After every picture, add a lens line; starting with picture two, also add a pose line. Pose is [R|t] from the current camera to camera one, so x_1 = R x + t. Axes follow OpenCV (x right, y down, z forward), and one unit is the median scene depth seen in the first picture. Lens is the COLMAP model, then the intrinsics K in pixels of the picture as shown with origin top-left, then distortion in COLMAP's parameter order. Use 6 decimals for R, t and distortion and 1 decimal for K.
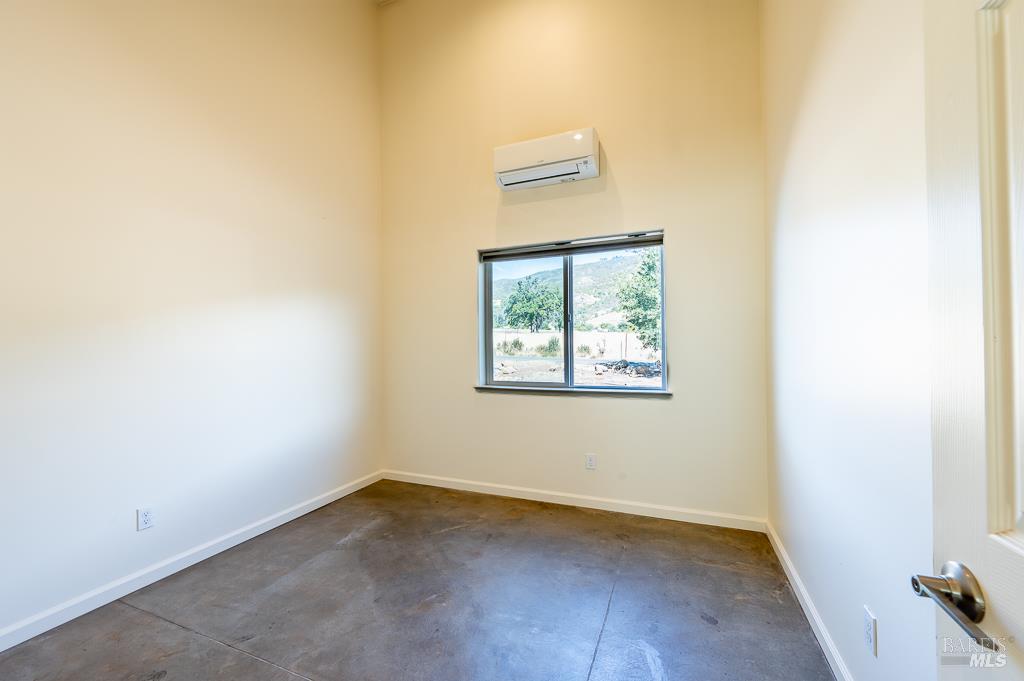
lens RADIAL K [[402.5, 0, 513.8], [0, 402.5, 344.3], [0, 0, 1]] dist [-0.001637, 0.000104]
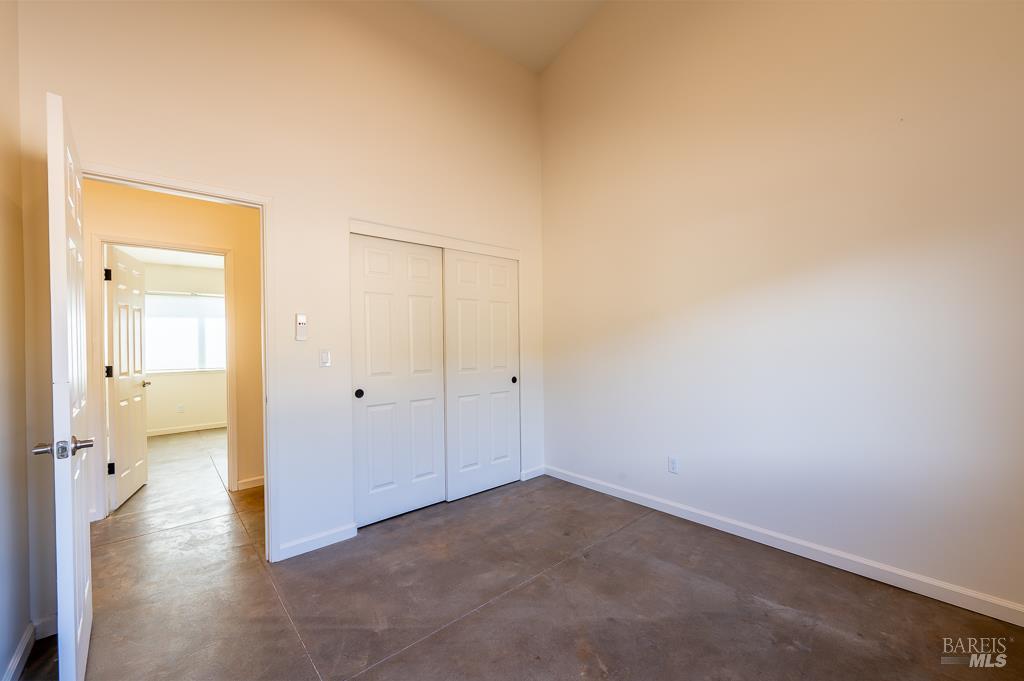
lens RADIAL K [[402.5, 0, 513.8], [0, 402.5, 344.3], [0, 0, 1]] dist [-0.001637, 0.000104]
pose [[-0.431747, 0.032038, -0.901425, 0.498552], [0.030346, 0.999319, 0.020983, -0.016256], [0.901484, -0.018295, -0.432426, 1.067353]]
